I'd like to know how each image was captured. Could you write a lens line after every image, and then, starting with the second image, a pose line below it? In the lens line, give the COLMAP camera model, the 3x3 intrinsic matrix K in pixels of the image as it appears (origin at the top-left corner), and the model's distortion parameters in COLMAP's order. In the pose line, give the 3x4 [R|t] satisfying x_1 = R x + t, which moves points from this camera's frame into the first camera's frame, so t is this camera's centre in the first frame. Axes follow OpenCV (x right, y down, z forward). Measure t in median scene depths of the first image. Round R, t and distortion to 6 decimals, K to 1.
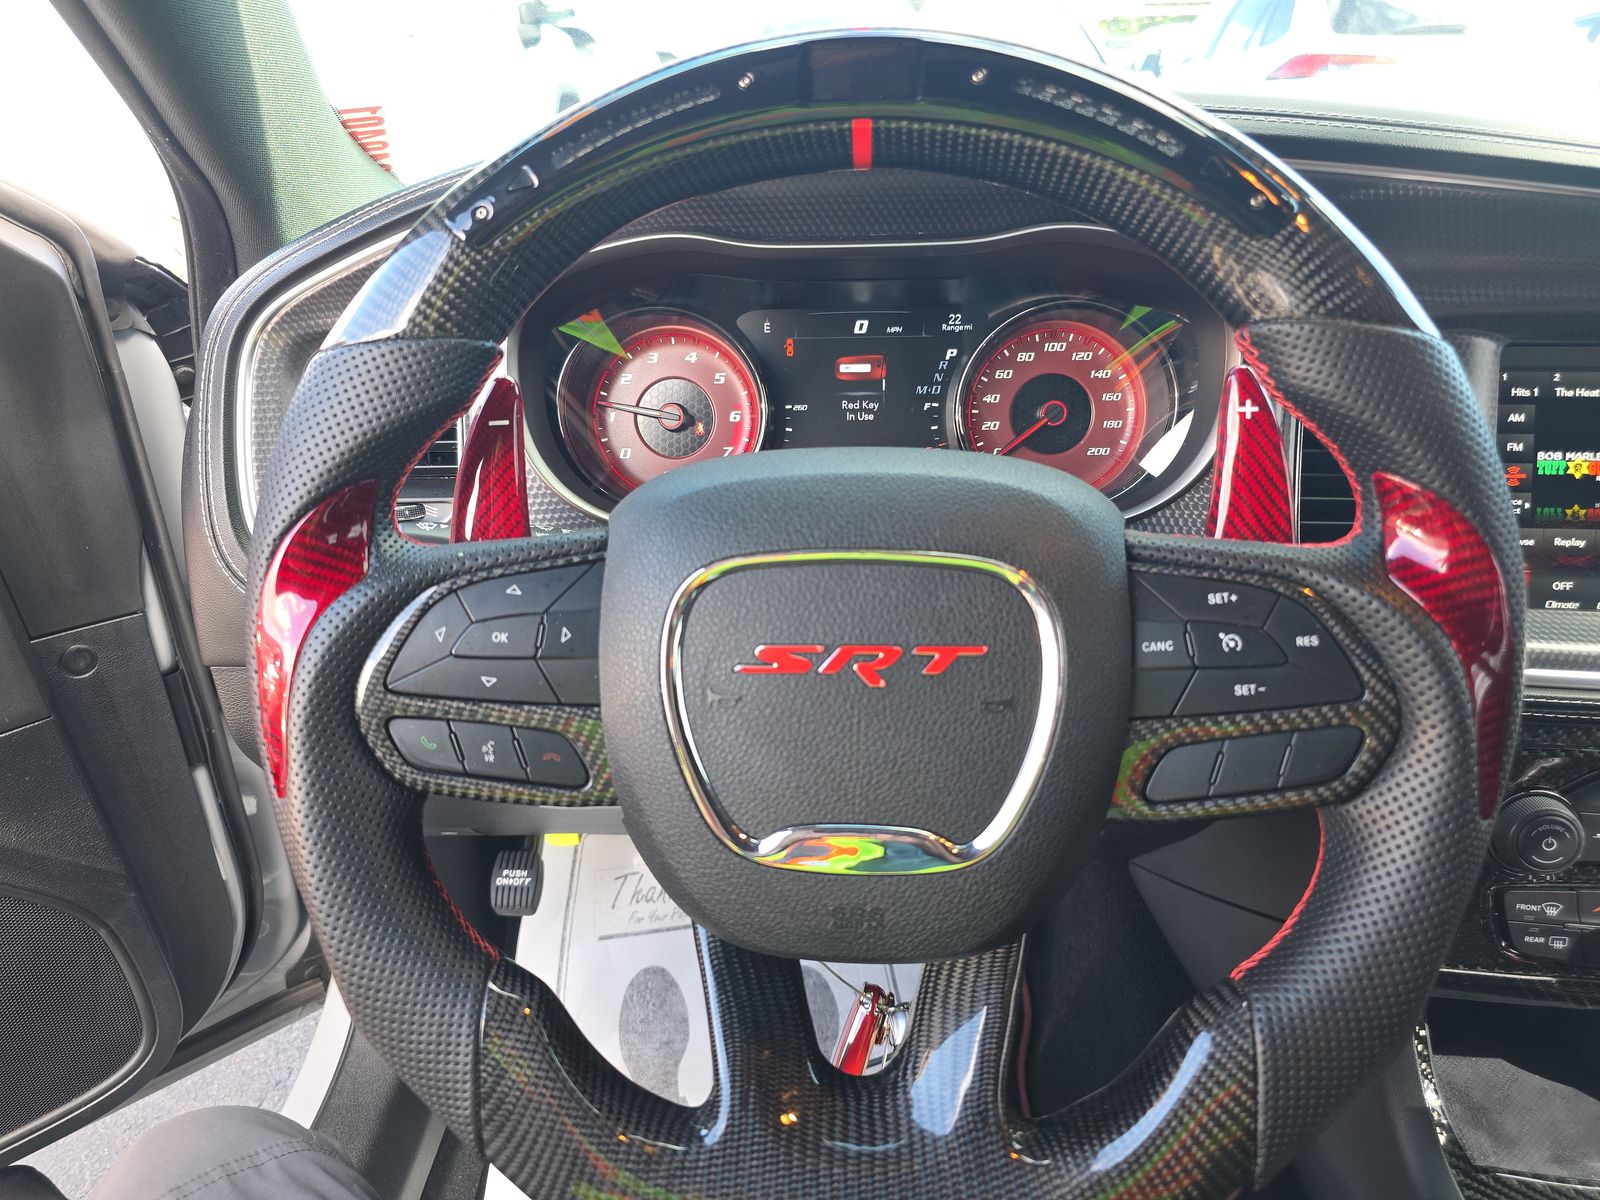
lens RADIAL K [[1010.3, 0, 793.8], [0, 1010.3, 567.4], [0, 0, 1]] dist [0.034738, -0.037957]
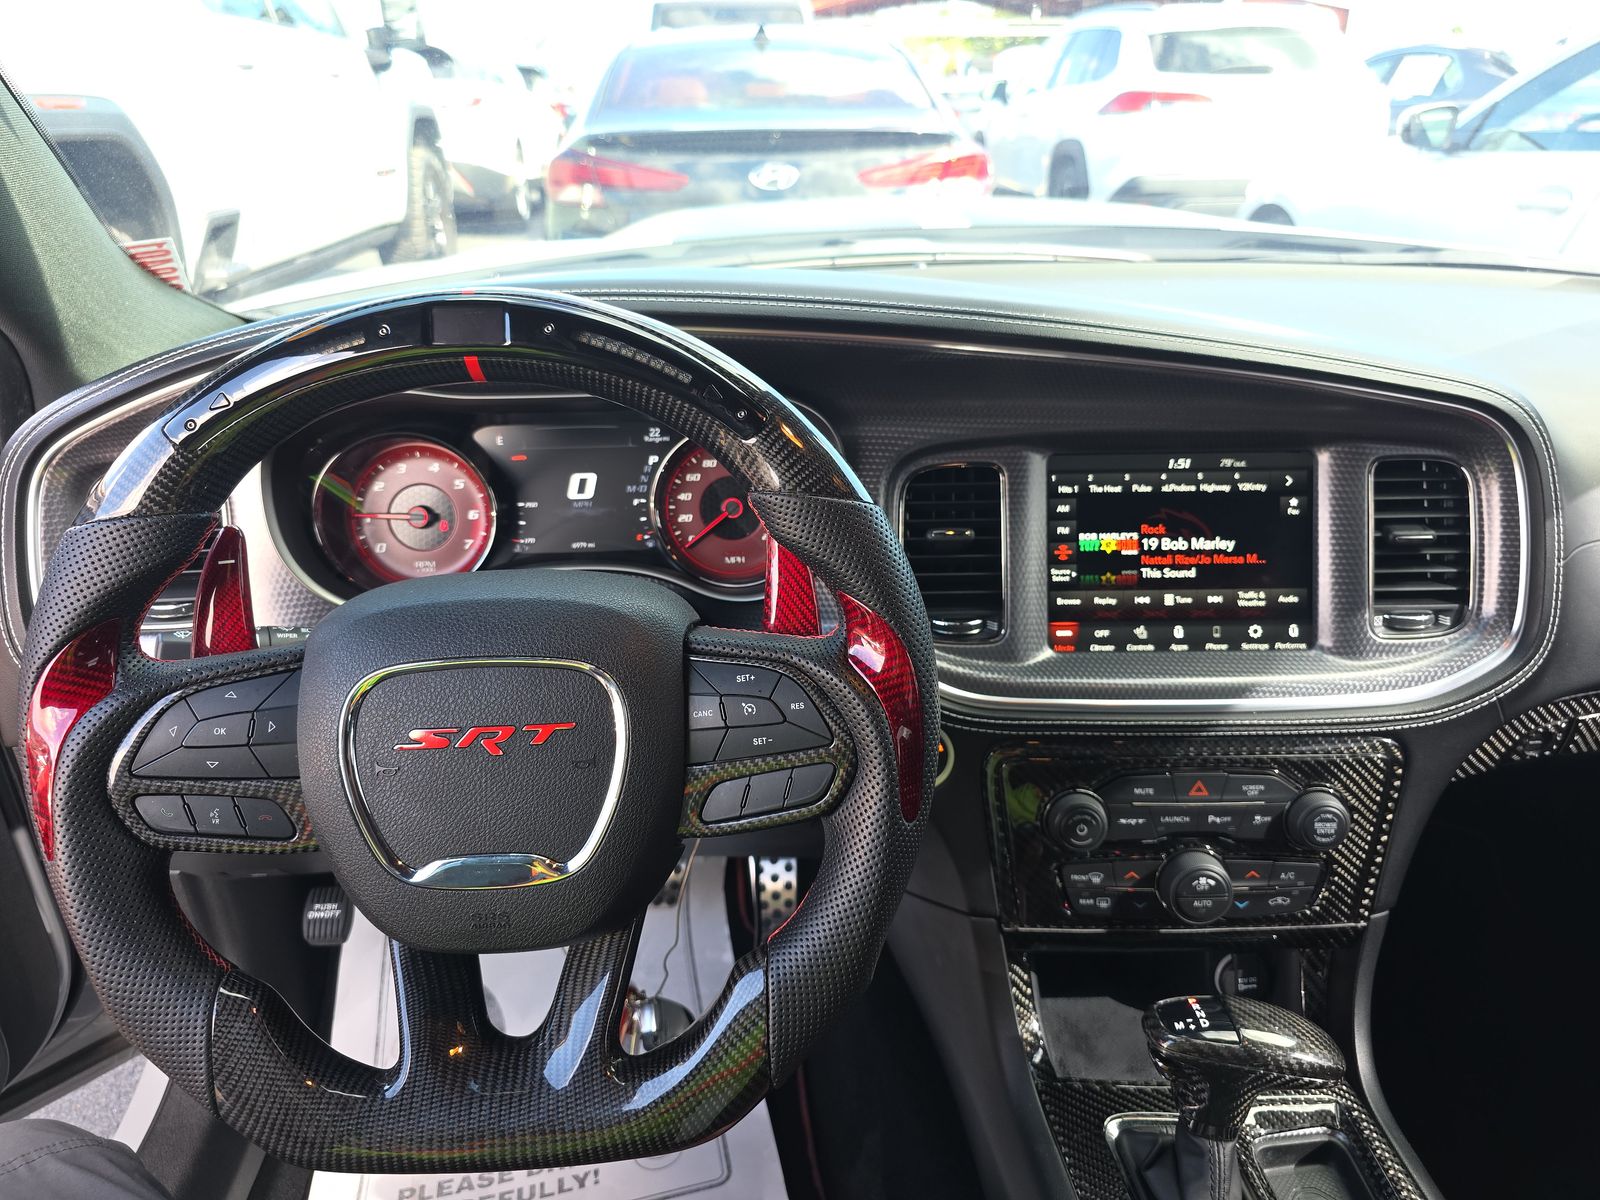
lens RADIAL K [[1010.3, 0, 793.8], [0, 1010.3, 567.4], [0, 0, 1]] dist [0.034738, -0.037957]
pose [[0.993667, -0.034365, 0.106979, 0.323640], [0.035424, 0.999340, -0.008013, -0.108385], [-0.106633, 0.011751, 0.994229, -0.420063]]
